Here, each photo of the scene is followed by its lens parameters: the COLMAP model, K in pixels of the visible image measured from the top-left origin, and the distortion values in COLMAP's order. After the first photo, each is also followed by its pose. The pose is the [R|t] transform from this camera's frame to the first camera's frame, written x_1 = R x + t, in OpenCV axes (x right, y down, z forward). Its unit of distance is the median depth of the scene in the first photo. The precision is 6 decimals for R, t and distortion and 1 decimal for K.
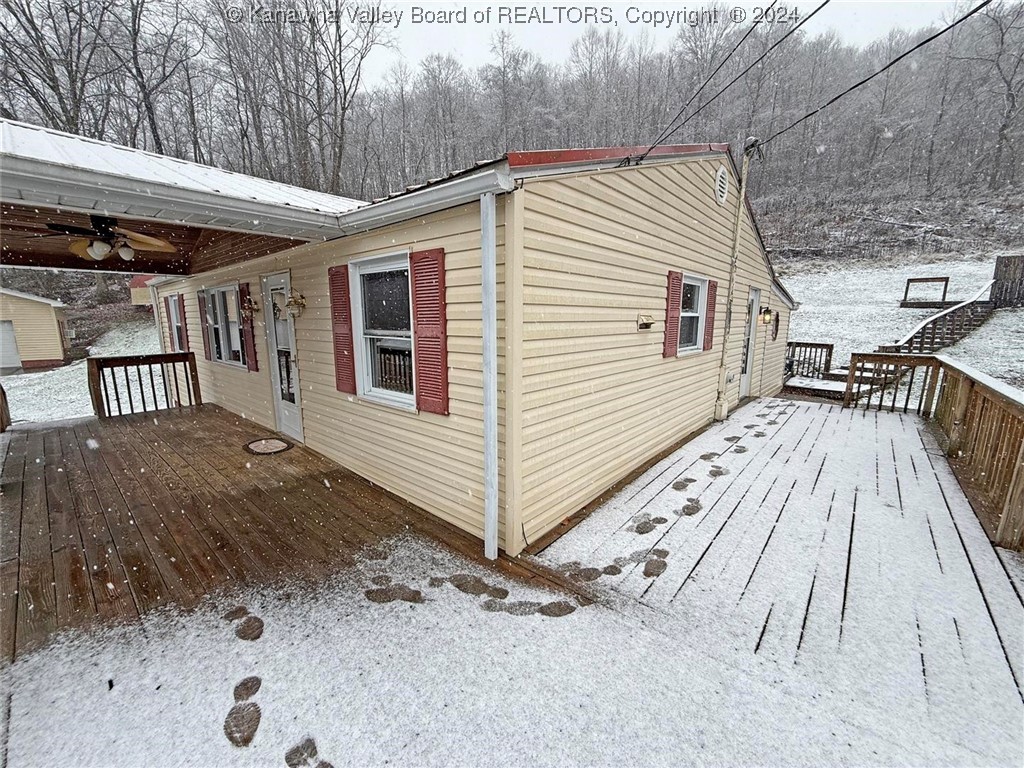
lens RADIAL K [[410.3, 0, 510.7], [0, 410.3, 389.9], [0, 0, 1]] dist [-0.007826, -0.000326]
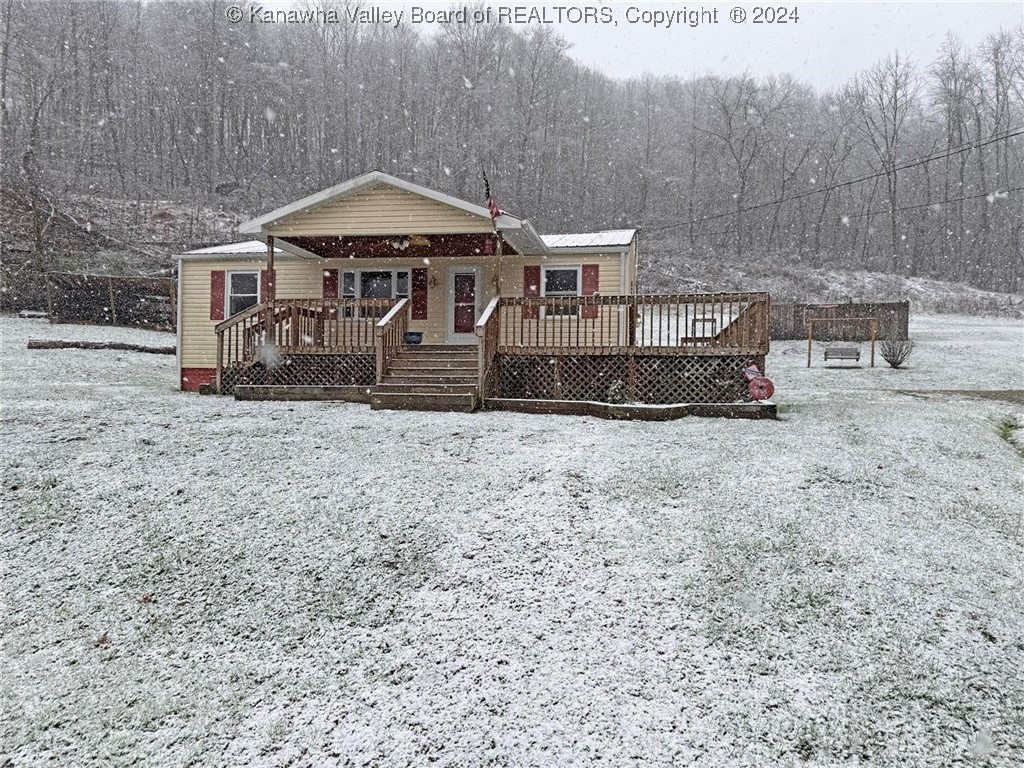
lens RADIAL K [[707.1, 0, 511.2], [0, 707.1, 387.0], [0, 0, 1]] dist [-0.004783, -0.001016]
pose [[0.865718, 0.022414, 0.500030, -0.142068], [0.065772, 0.985240, -0.158037, 0.057918], [-0.496192, 0.169704, 0.851466, -0.129646]]
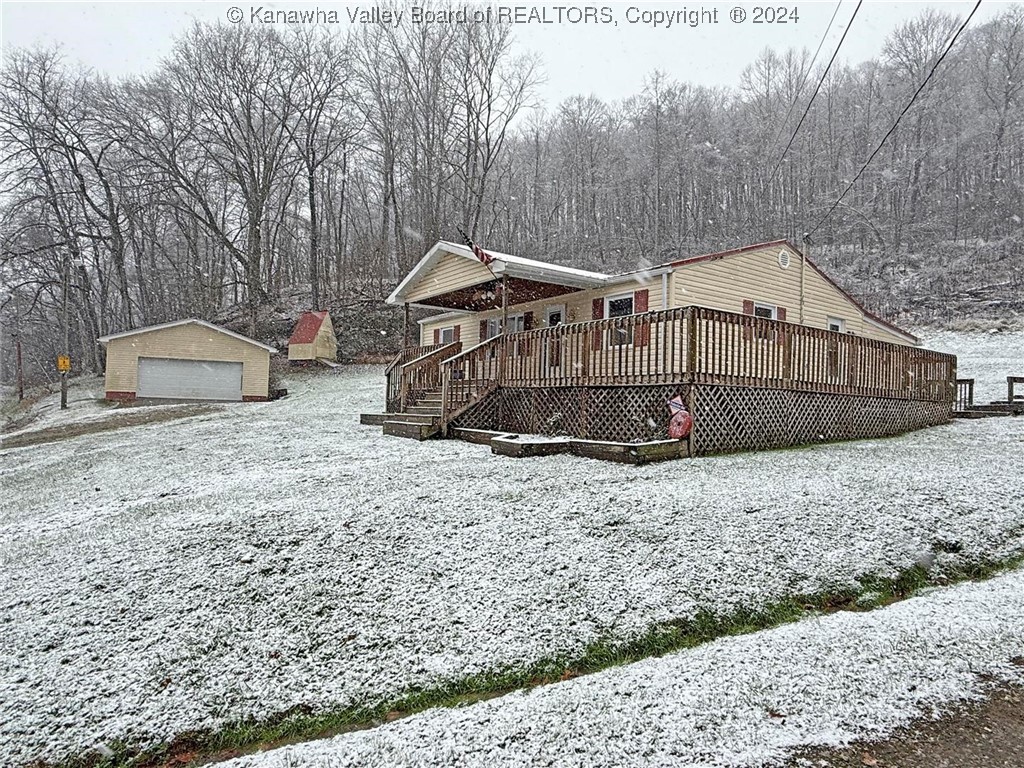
lens RADIAL K [[595.0, 0, 505.4], [0, 595.0, 383.7], [0, 0, 1]] dist [-0.017452, -0.000564]
pose [[0.968093, 0.020803, -0.249727, -0.002965], [-0.072606, 0.977088, -0.200068, 0.052852], [0.239843, 0.211816, 0.947422, -0.133918]]
